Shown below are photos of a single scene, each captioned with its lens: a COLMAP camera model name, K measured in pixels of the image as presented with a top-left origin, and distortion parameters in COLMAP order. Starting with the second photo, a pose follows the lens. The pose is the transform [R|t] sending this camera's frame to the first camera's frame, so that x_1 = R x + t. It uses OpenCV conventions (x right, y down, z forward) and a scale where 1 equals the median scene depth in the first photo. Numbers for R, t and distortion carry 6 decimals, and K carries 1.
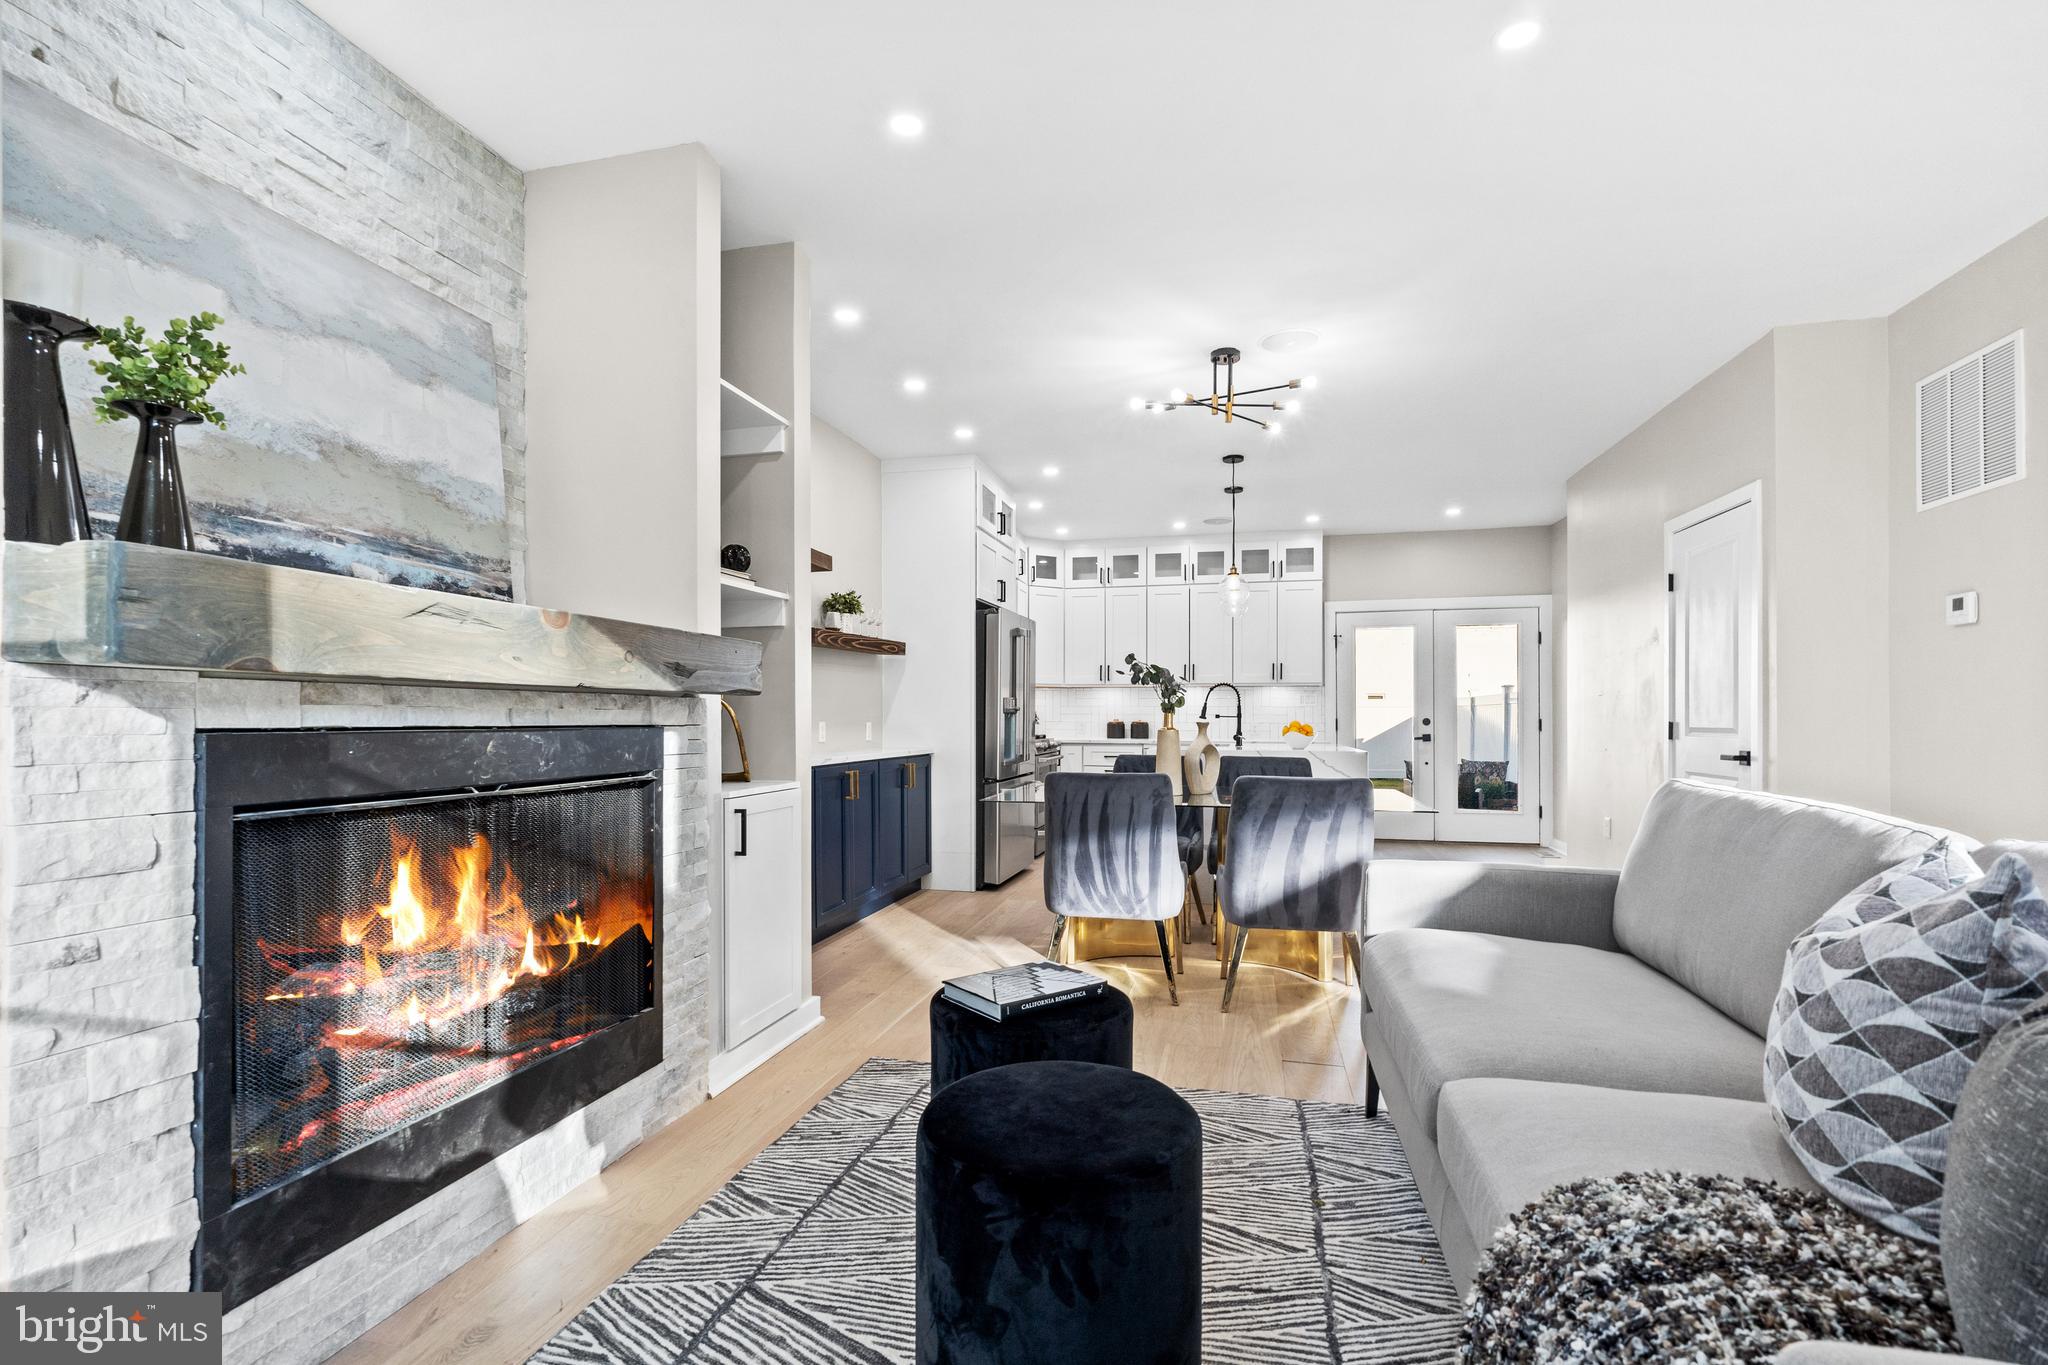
lens RADIAL K [[918.9, 0, 1028.4], [0, 918.9, 715.2], [0, 0, 1]] dist [-0.003084, 0.000328]
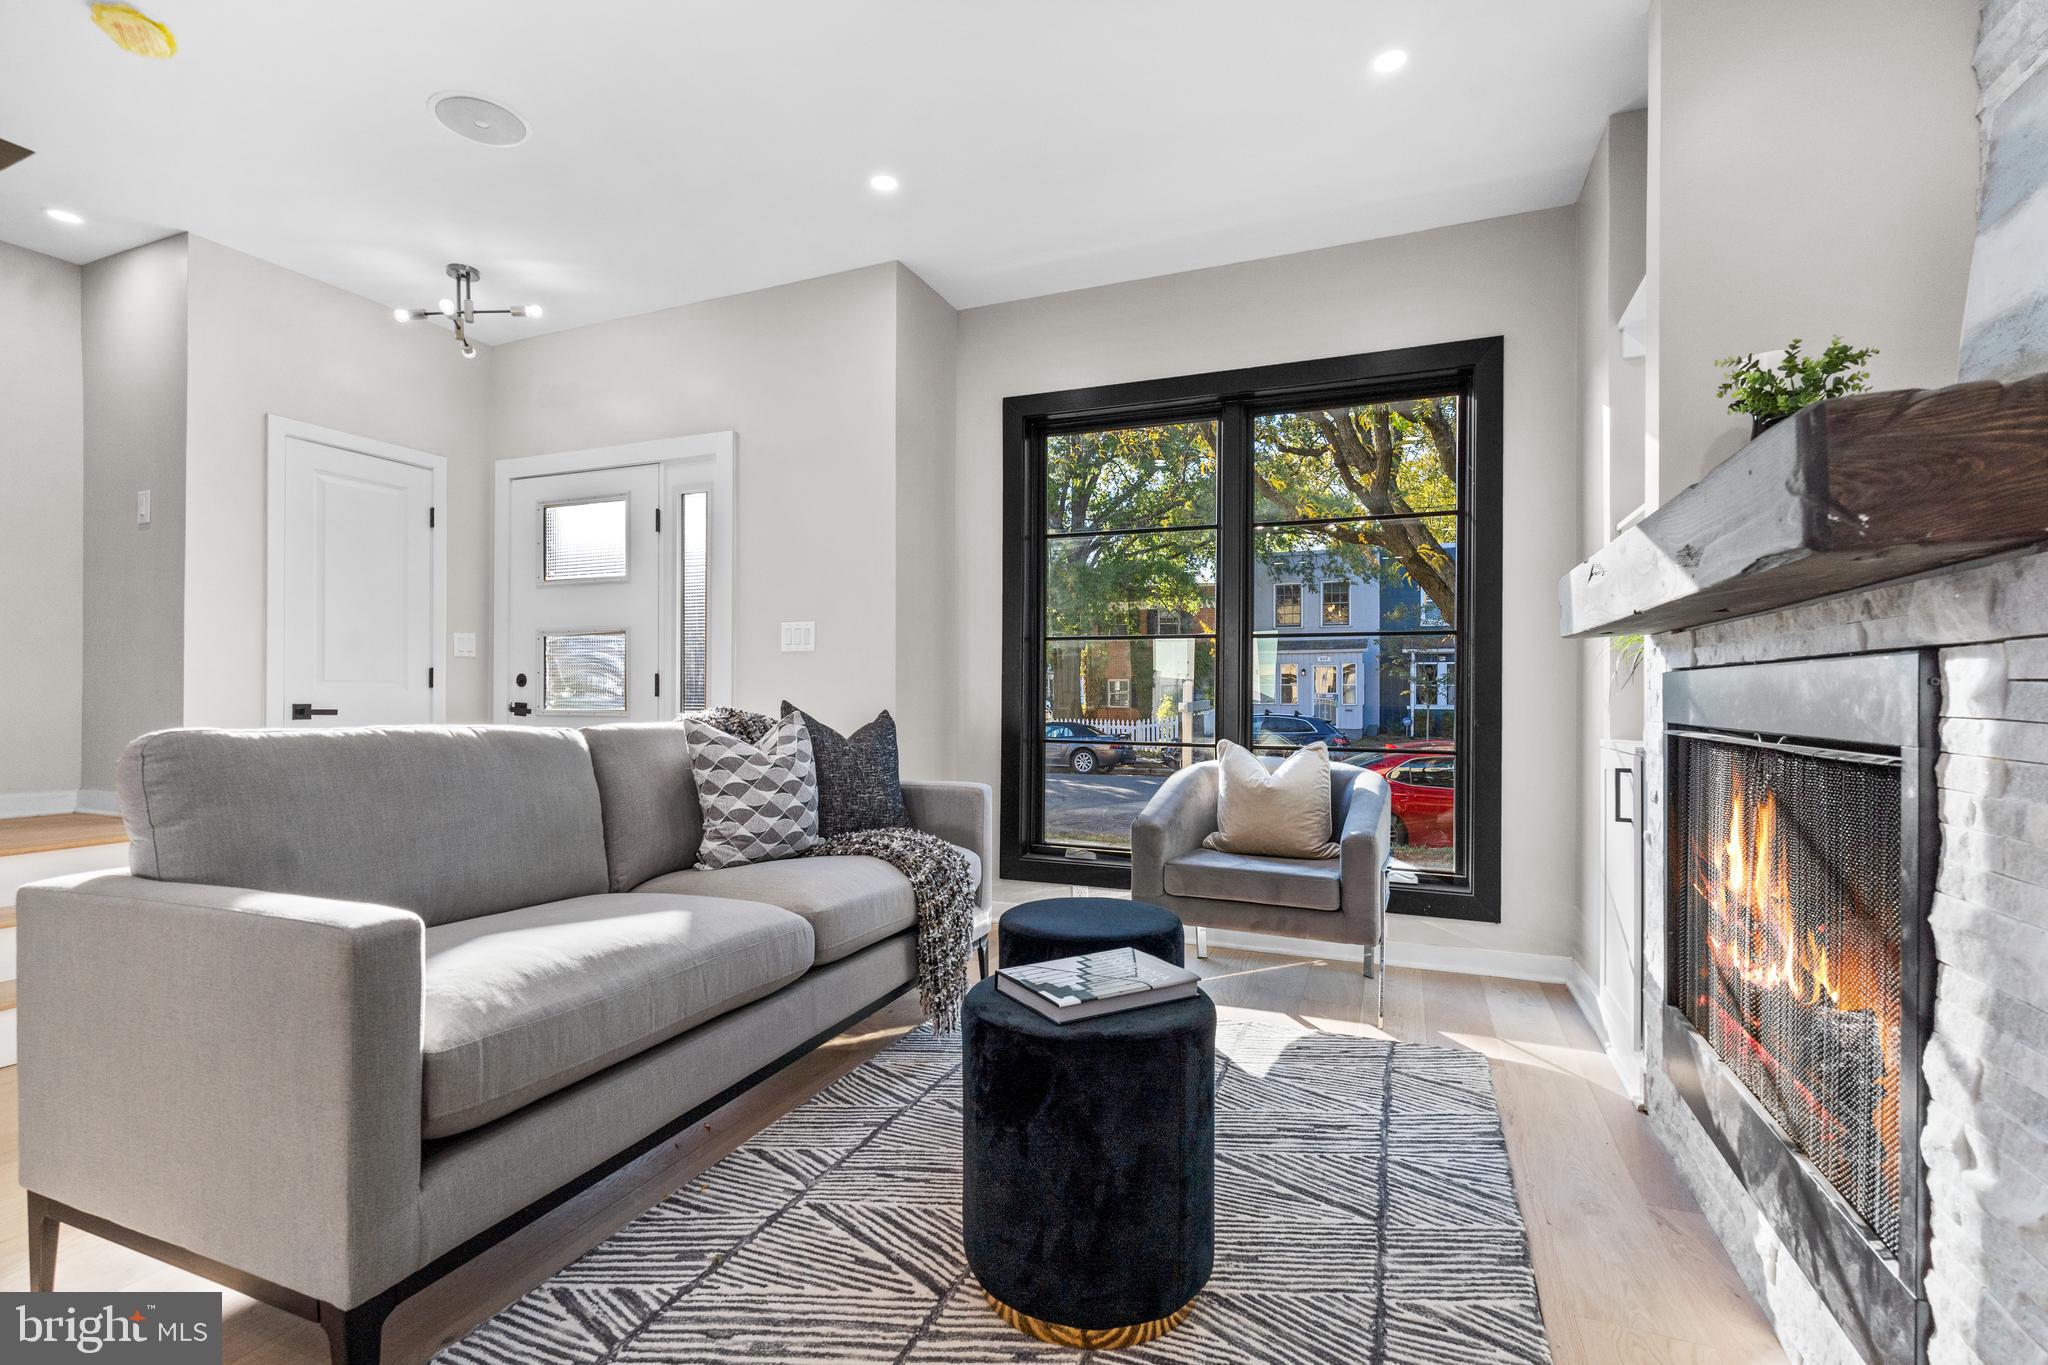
lens RADIAL K [[918.9, 0, 1012.6], [0, 918.9, 692.0], [0, 0, 1]] dist [-0.003084, 0.000328]
pose [[-0.987500, -0.003949, 0.157569, -0.052084], [-0.004675, 0.999980, -0.004239, 0.039371], [-0.157549, -0.004923, -0.987499, 1.613007]]
